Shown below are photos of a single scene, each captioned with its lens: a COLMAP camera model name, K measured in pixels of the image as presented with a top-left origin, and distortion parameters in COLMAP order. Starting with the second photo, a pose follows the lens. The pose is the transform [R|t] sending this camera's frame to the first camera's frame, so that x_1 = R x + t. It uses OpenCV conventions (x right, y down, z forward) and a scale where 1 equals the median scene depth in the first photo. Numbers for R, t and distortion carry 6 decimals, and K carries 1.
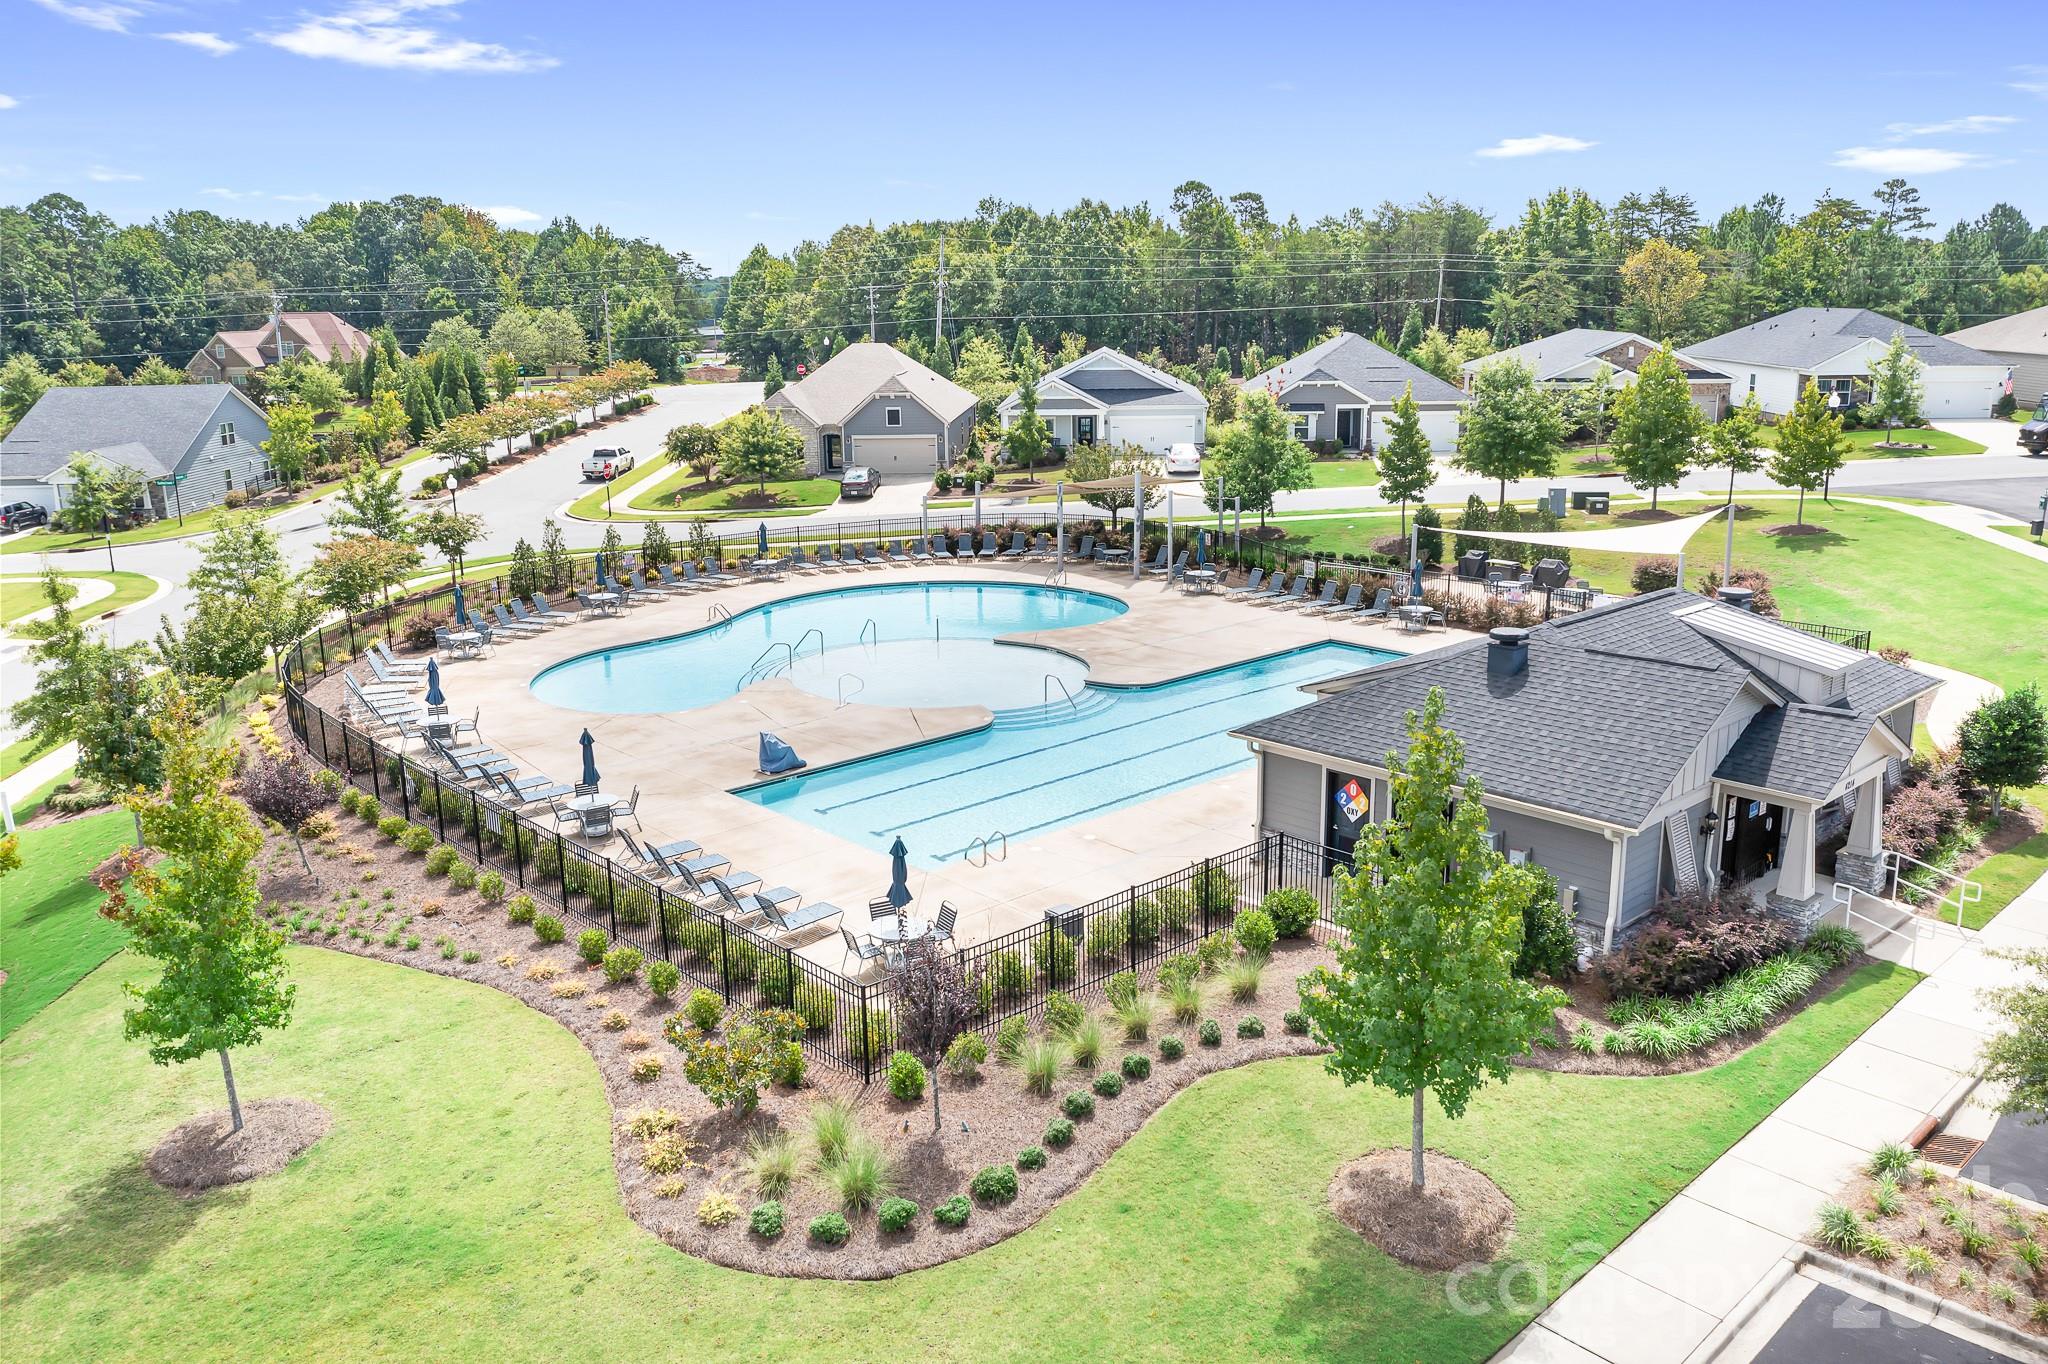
lens RADIAL K [[1606.7, 0, 1024.0], [0, 1606.7, 682.0], [0, 0, 1]] dist [-0.006044, -0.001026]
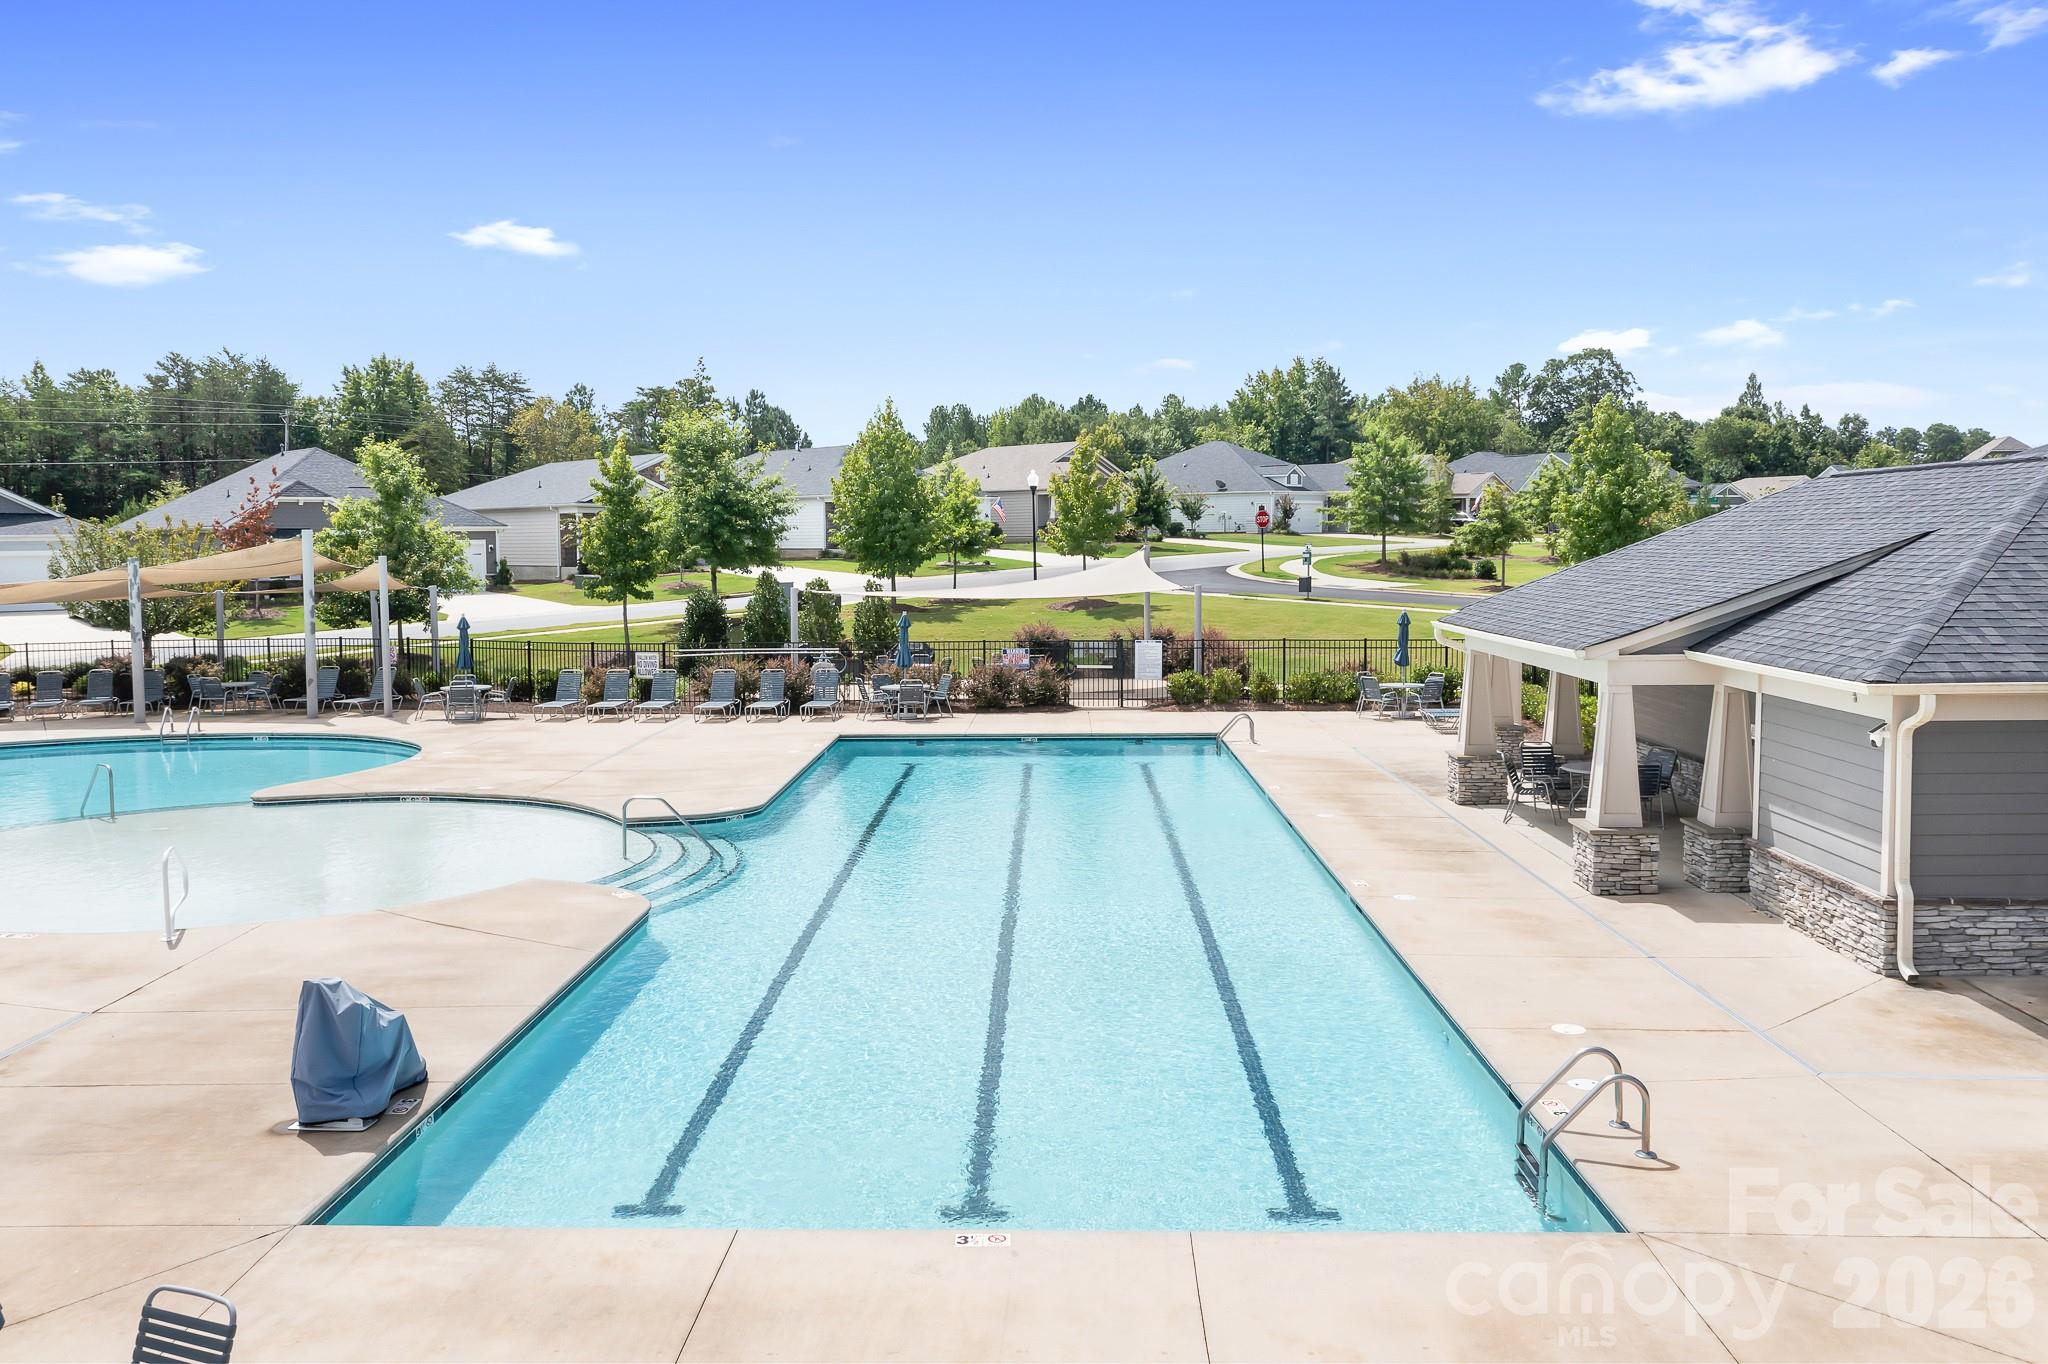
lens RADIAL K [[1606.7, 0, 1024.0], [0, 1606.7, 682.0], [0, 0, 1]] dist [-0.006044, -0.001026]
pose [[0.699702, -0.053958, 0.712395, -0.062869], [0.162670, 0.982985, -0.085318, 0.005528], [-0.695670, 0.175582, 0.696574, 0.163094]]
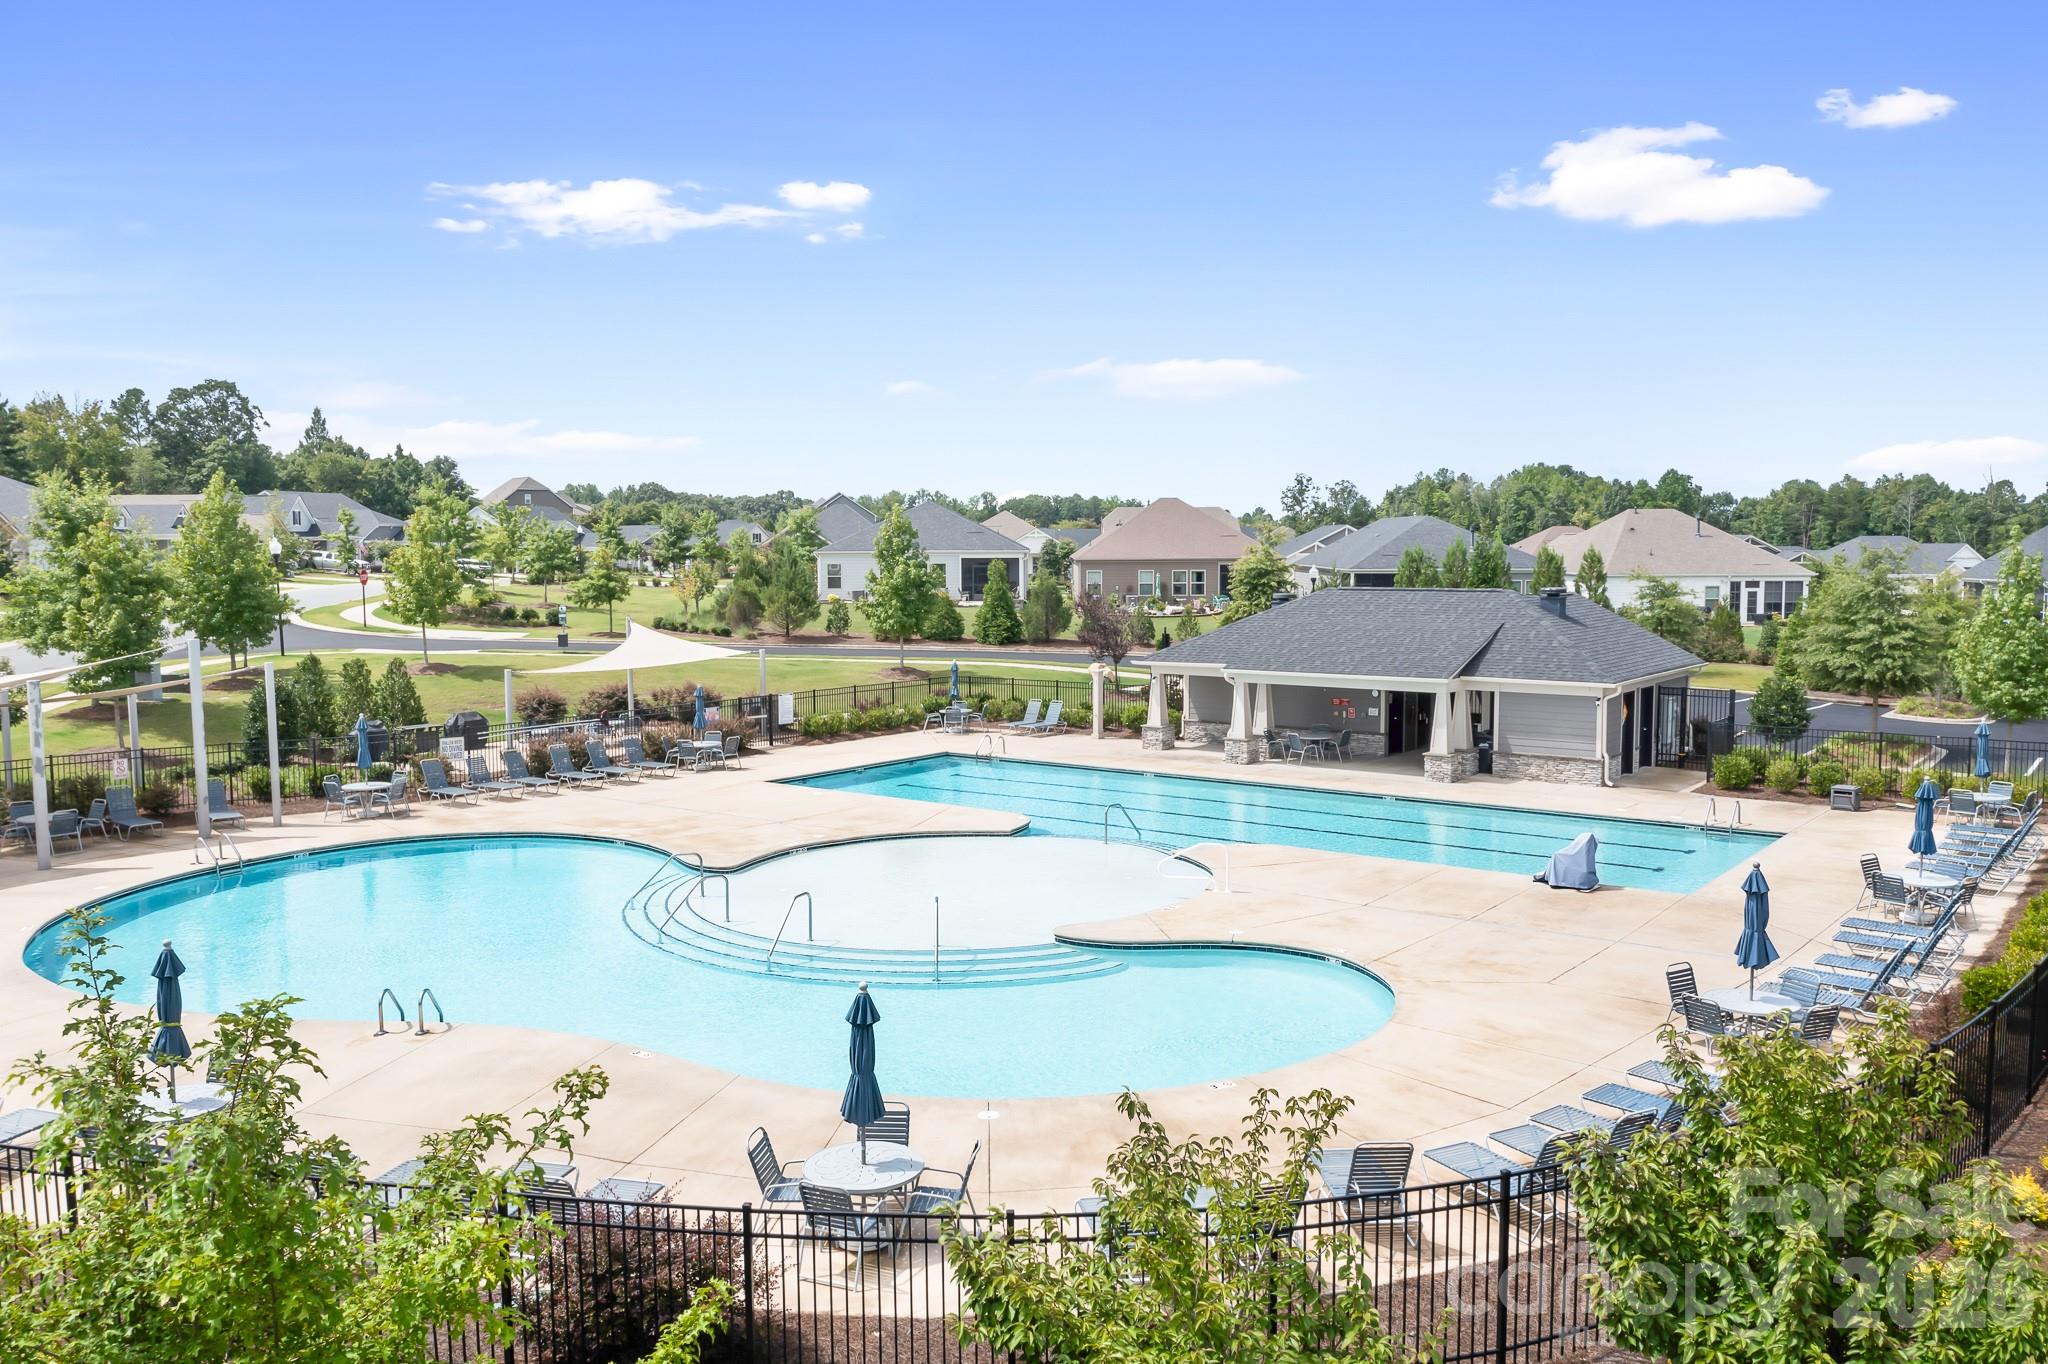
lens RADIAL K [[1606.7, 0, 1024.0], [0, 1606.7, 682.0], [0, 0, 1]] dist [-0.006044, -0.001026]
pose [[-0.151409, -0.069512, 0.986024, -0.212813], [0.238605, 0.965456, 0.104701, -0.046491], [-0.959241, 0.251123, -0.129593, 0.323156]]
